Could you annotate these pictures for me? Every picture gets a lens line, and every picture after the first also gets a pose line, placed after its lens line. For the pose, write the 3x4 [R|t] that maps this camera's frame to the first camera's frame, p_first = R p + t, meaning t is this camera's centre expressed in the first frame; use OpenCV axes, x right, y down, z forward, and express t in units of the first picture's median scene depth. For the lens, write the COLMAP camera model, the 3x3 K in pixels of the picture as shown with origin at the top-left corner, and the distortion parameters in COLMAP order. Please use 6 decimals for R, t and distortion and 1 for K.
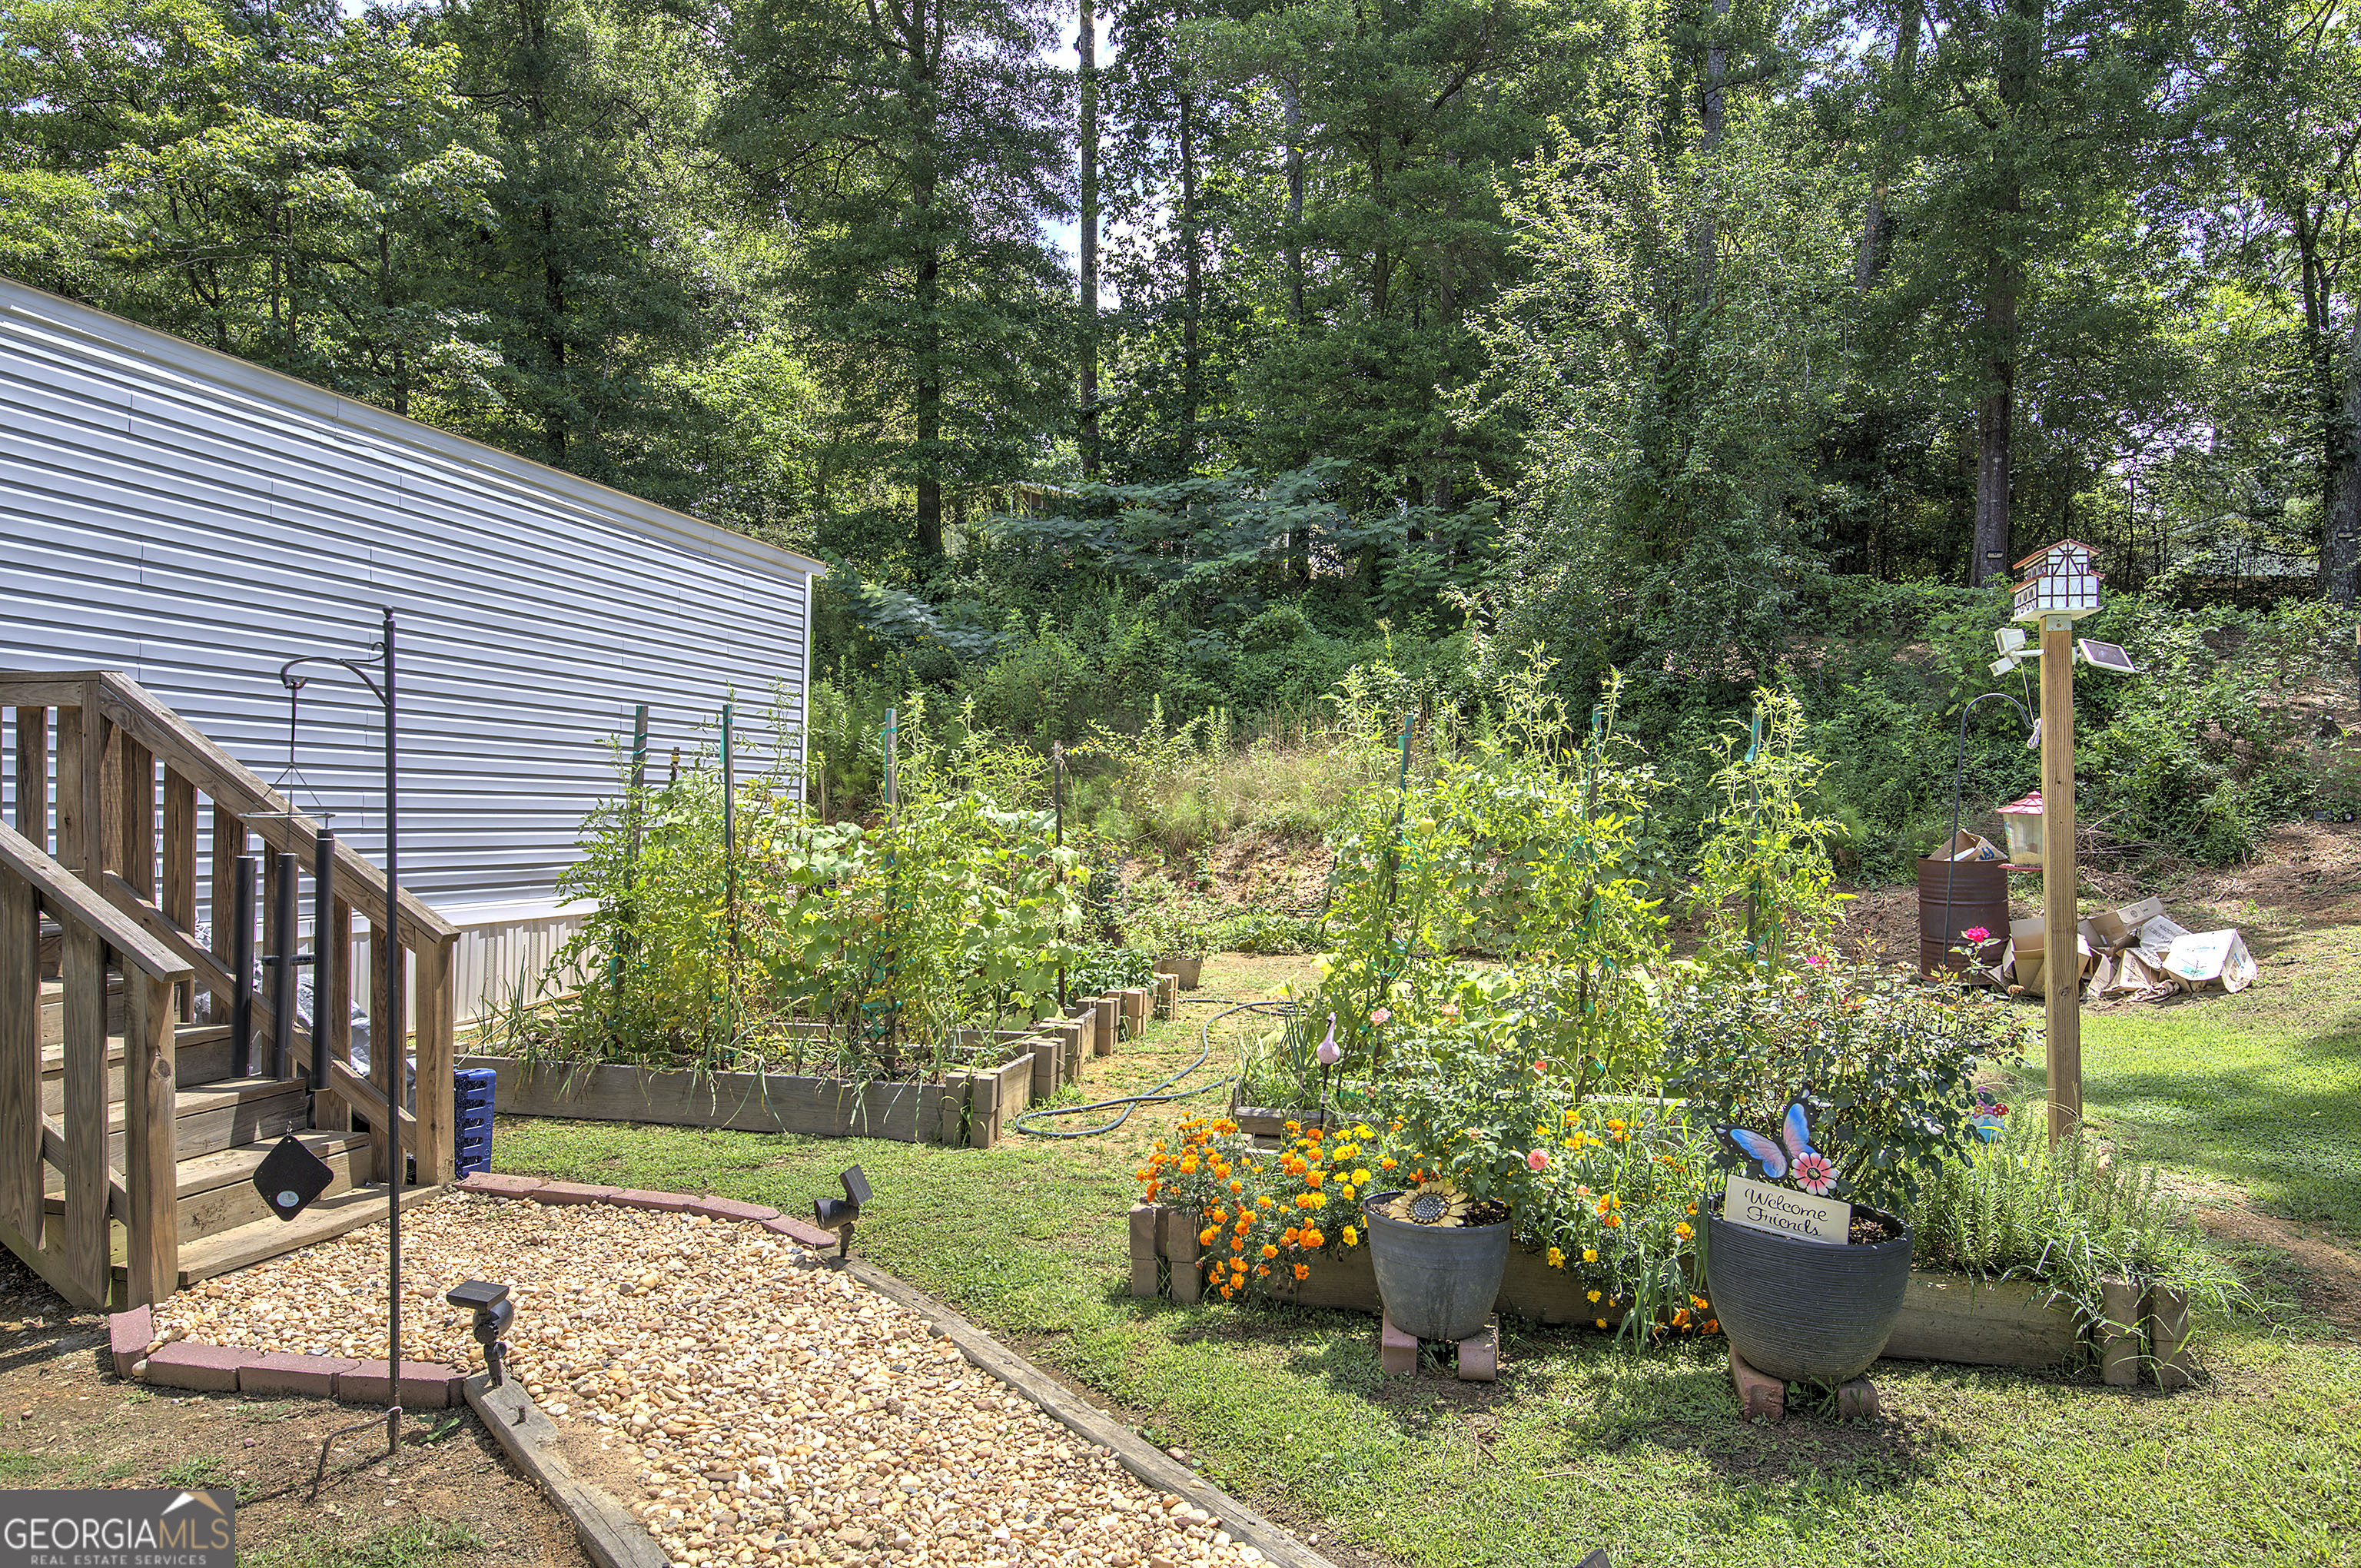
lens RADIAL K [[1505.3, 0, 1178.5], [0, 1505.3, 805.6], [0, 0, 1]] dist [0.009791, -0.005180]
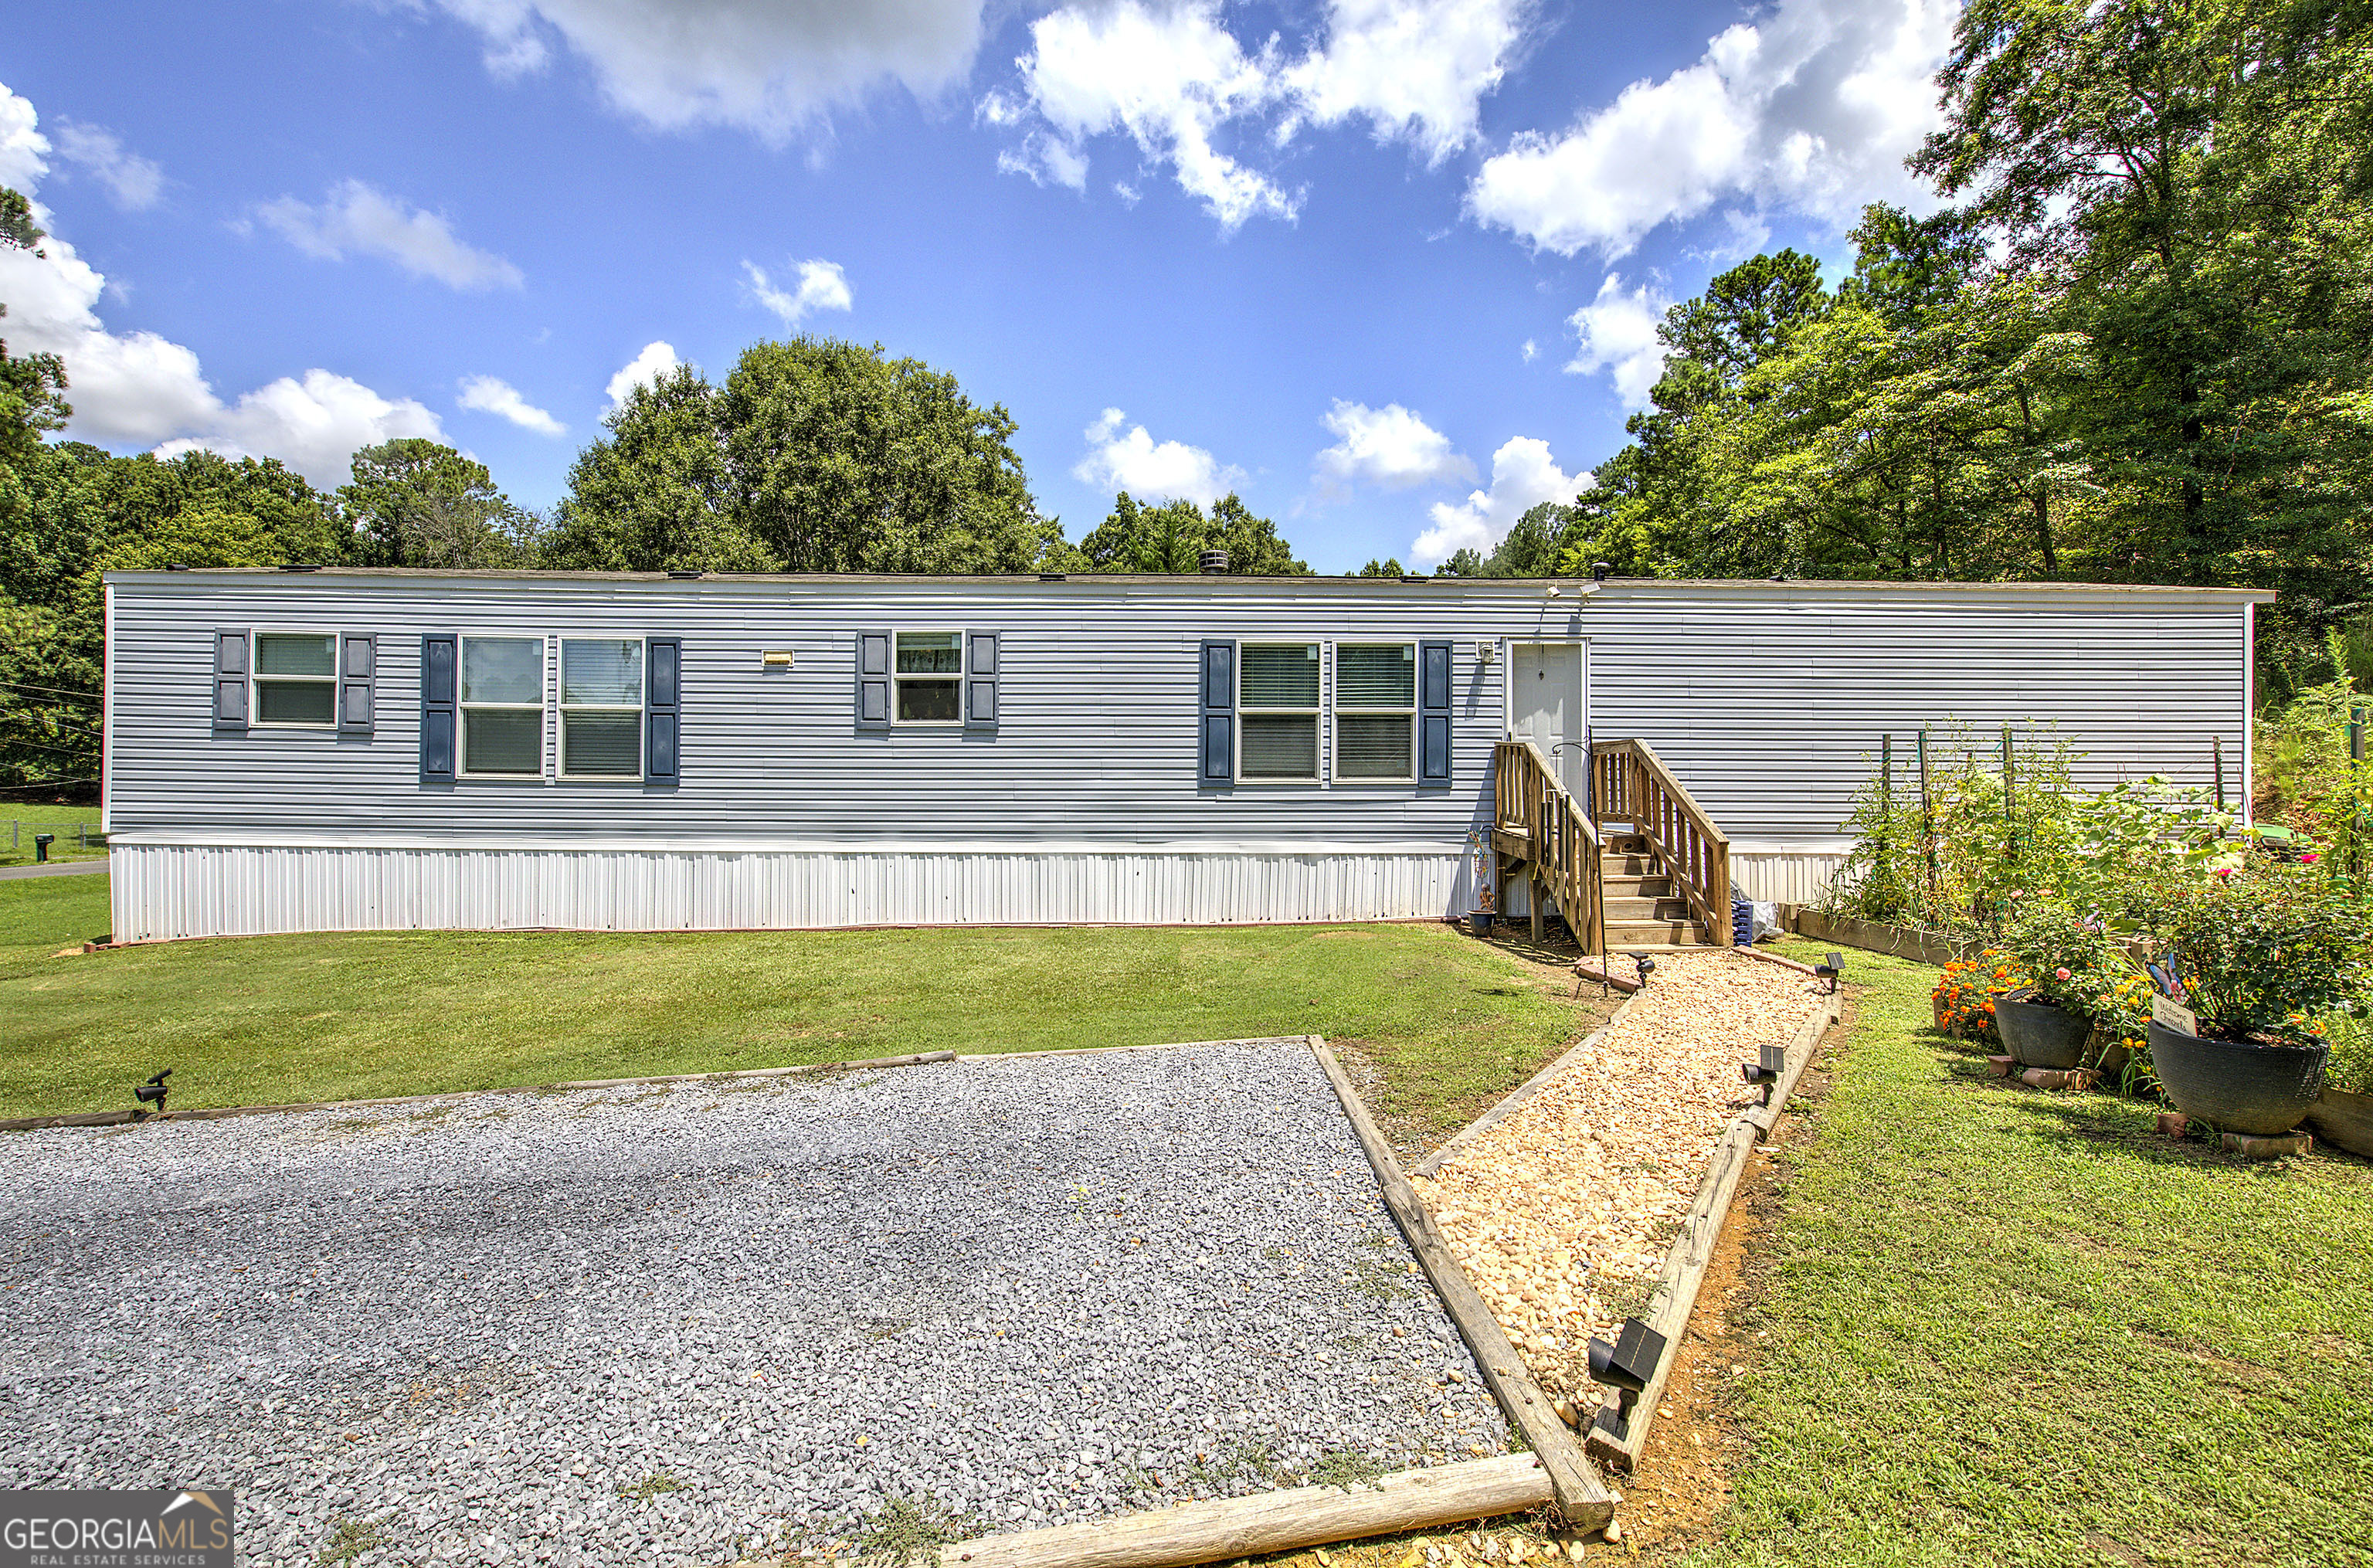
lens RADIAL K [[1010.2, 0, 1173.2], [0, 1010.2, 784.2], [0, 0, 1]] dist [-0.001331, 0.001327]
pose [[0.270106, -0.016020, -0.962697, 0.232169], [0.008405, 0.999863, -0.014280, 0.002645], [0.962794, -0.004234, 0.270204, -0.076173]]
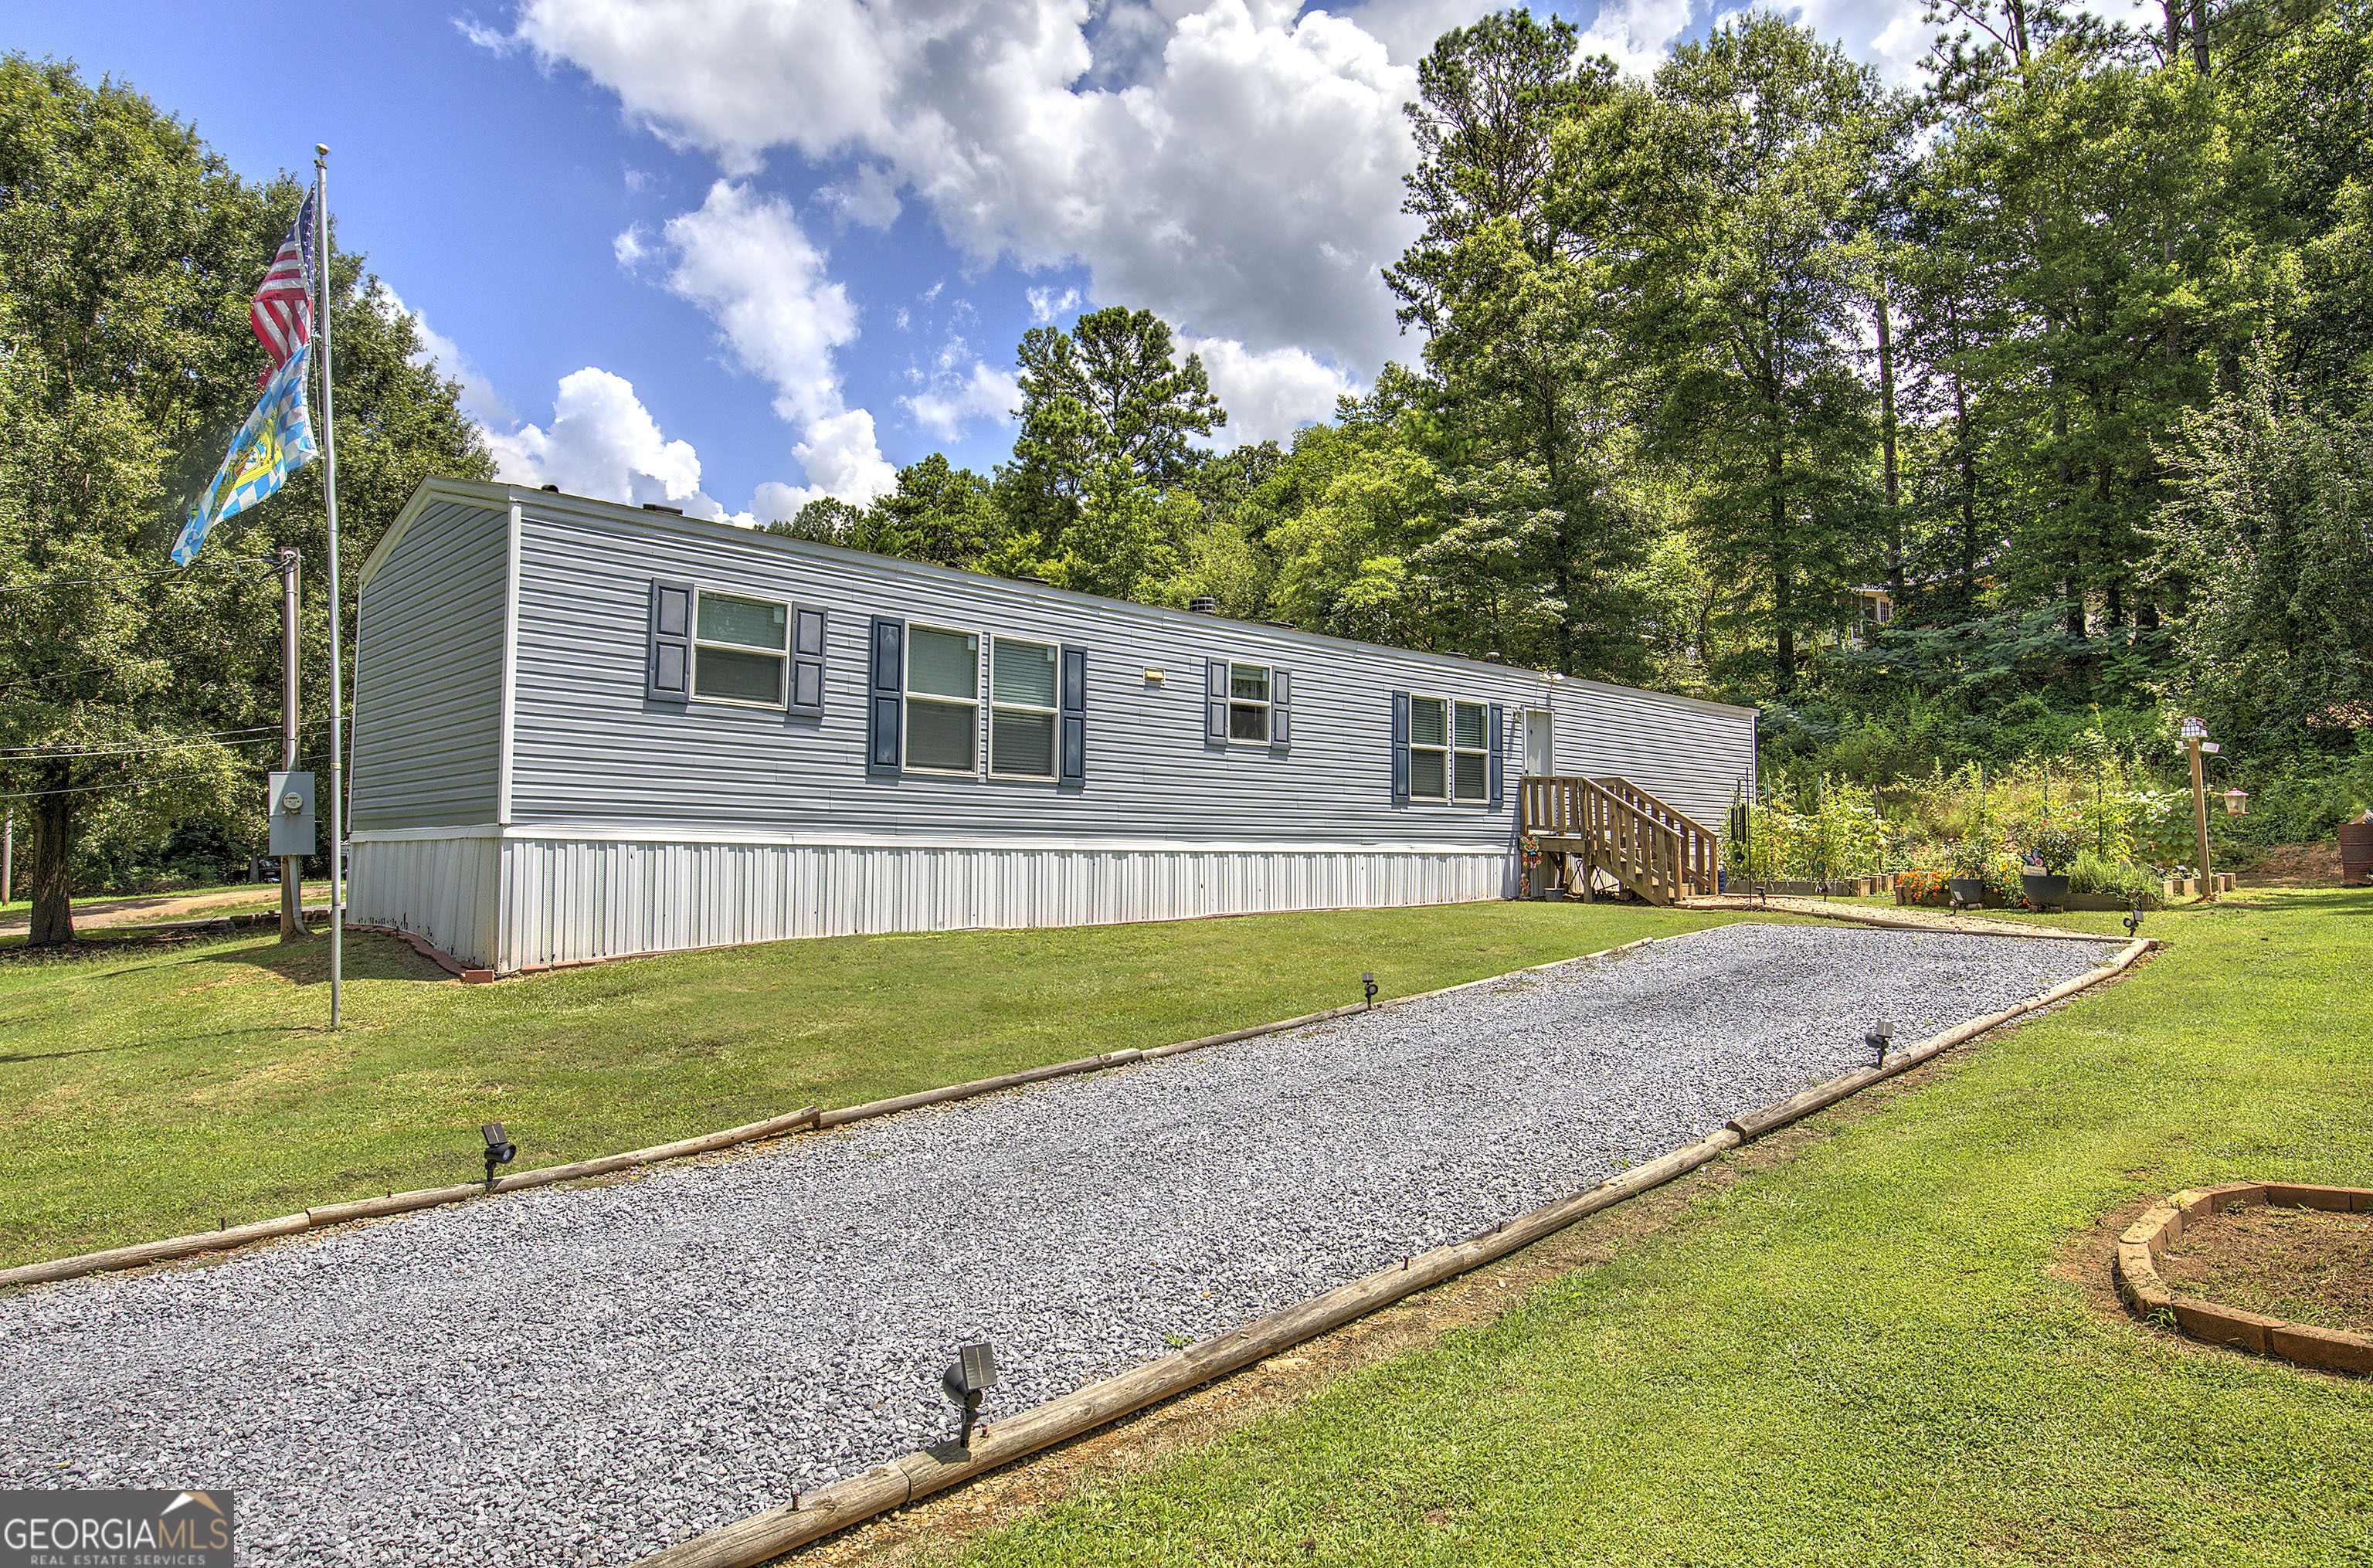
lens RADIAL K [[1370.6, 0, 1200.9], [0, 1370.6, 778.8], [0, 0, 1]] dist [0.017371, -0.009293]
pose [[0.856223, -0.040415, -0.515023, 0.078497], [0.012982, 0.998304, -0.056756, 0.036108], [0.516443, 0.041910, 0.855295, -0.883888]]
